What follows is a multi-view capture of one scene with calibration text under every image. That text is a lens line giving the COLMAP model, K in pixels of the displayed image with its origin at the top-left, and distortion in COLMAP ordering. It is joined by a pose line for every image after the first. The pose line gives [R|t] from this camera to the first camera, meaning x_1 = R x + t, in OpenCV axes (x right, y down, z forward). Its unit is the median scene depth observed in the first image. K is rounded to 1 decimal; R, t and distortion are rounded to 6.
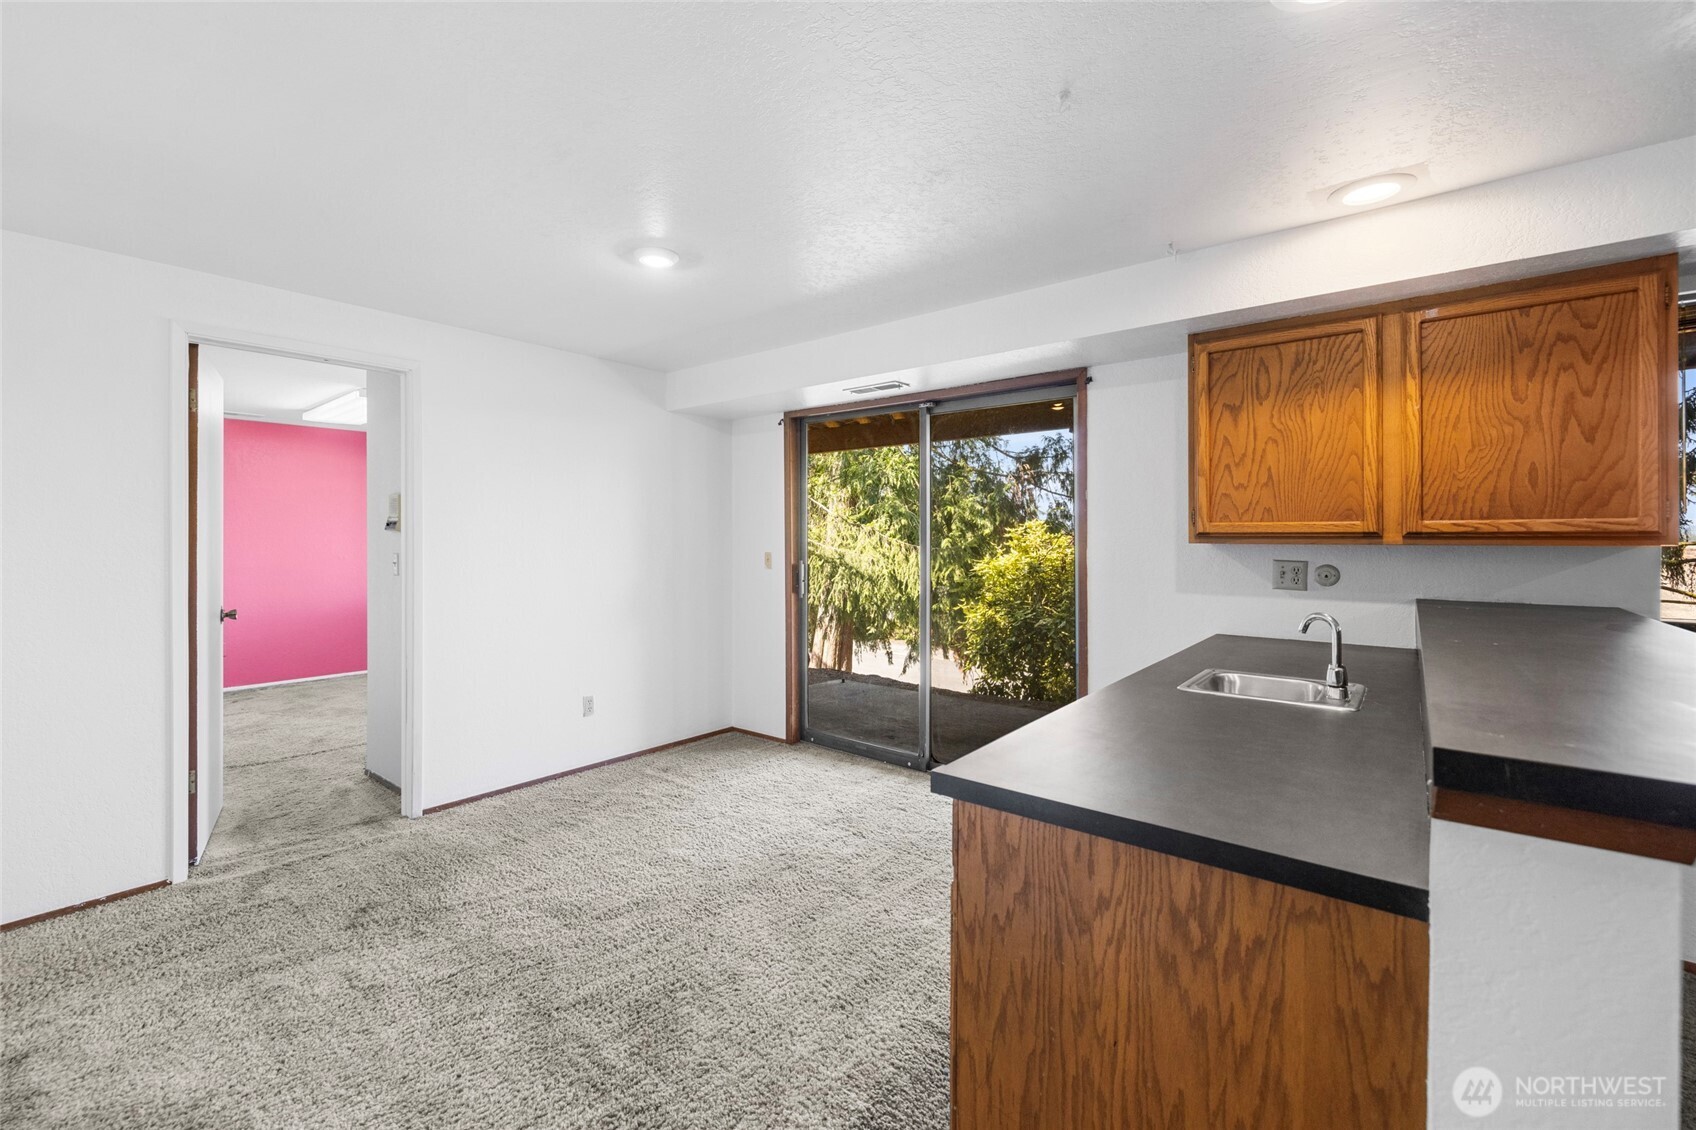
lens RADIAL K [[723.5, 0, 835.6], [0, 723.5, 541.4], [0, 0, 1]] dist [0.002705, 0.000198]
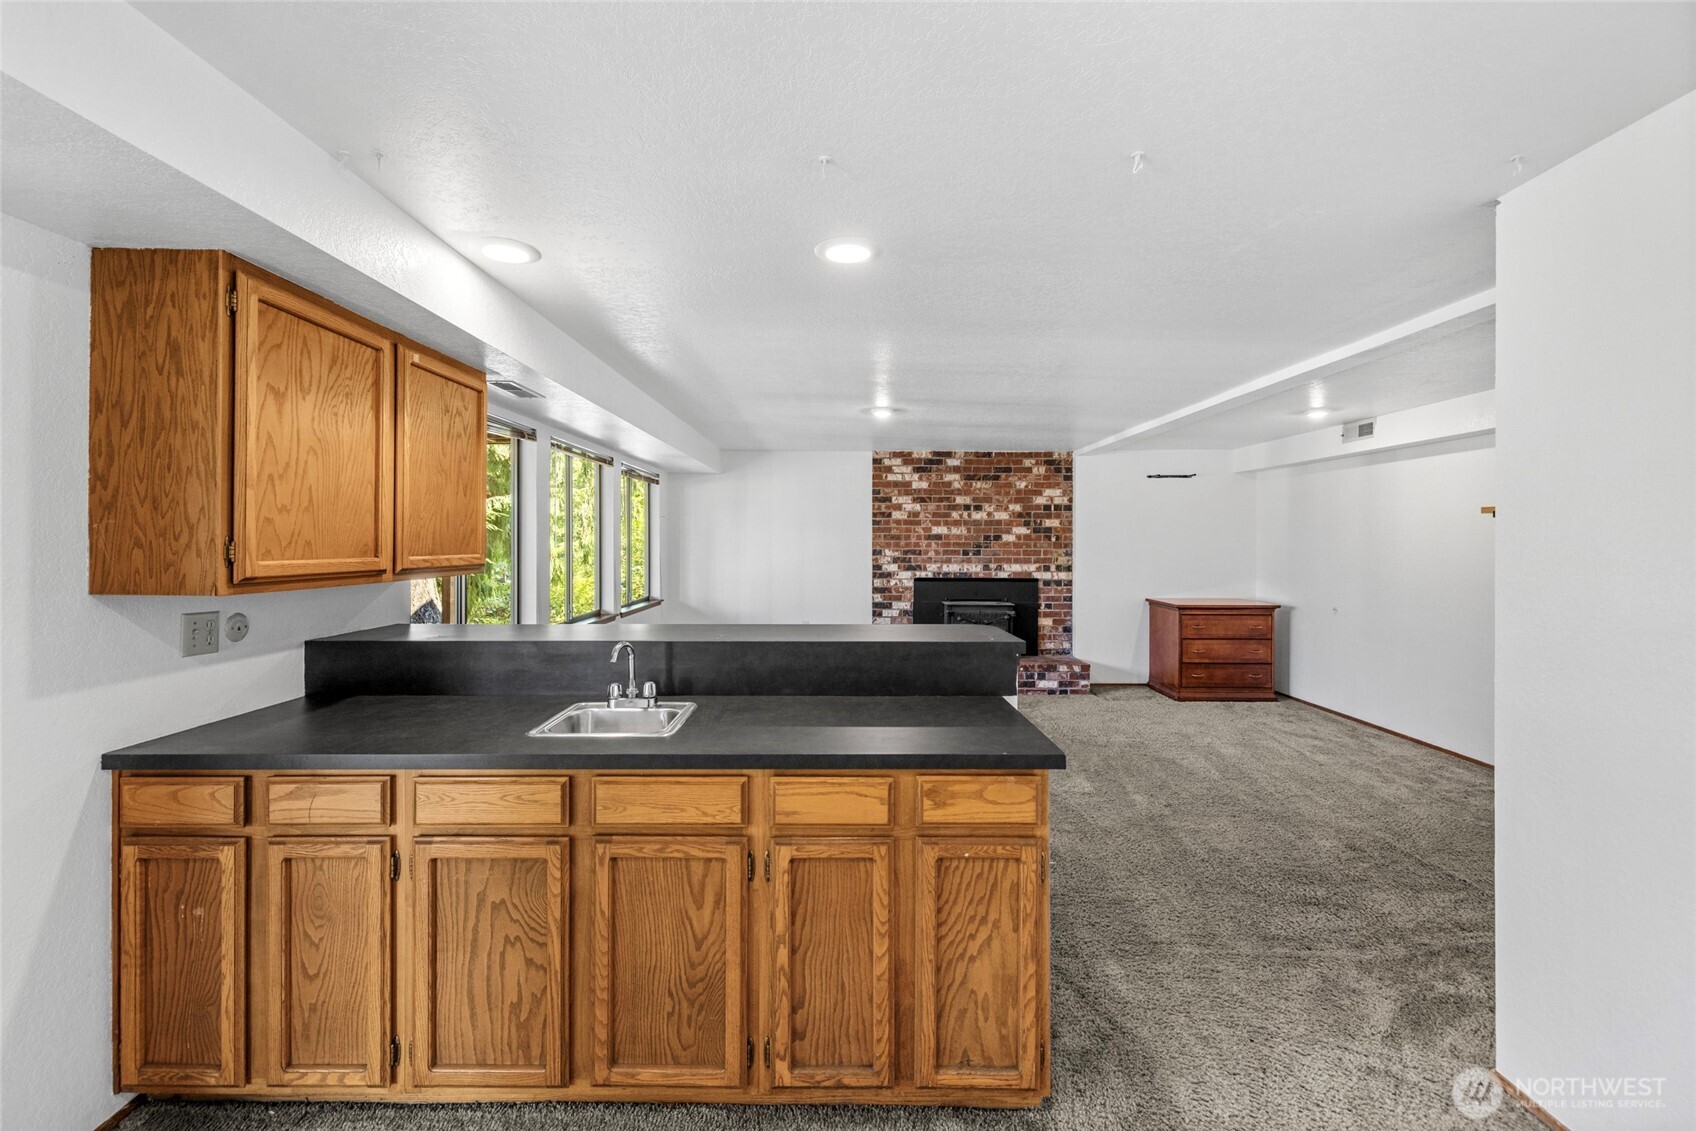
lens RADIAL K [[723.5, 0, 835.6], [0, 723.5, 541.9], [0, 0, 1]] dist [0.002705, 0.000198]
pose [[-0.639800, -0.002639, 0.768537, -0.312706], [0.002501, 0.999982, 0.005516, -0.046610], [-0.768537, 0.005451, -0.639782, 1.035000]]
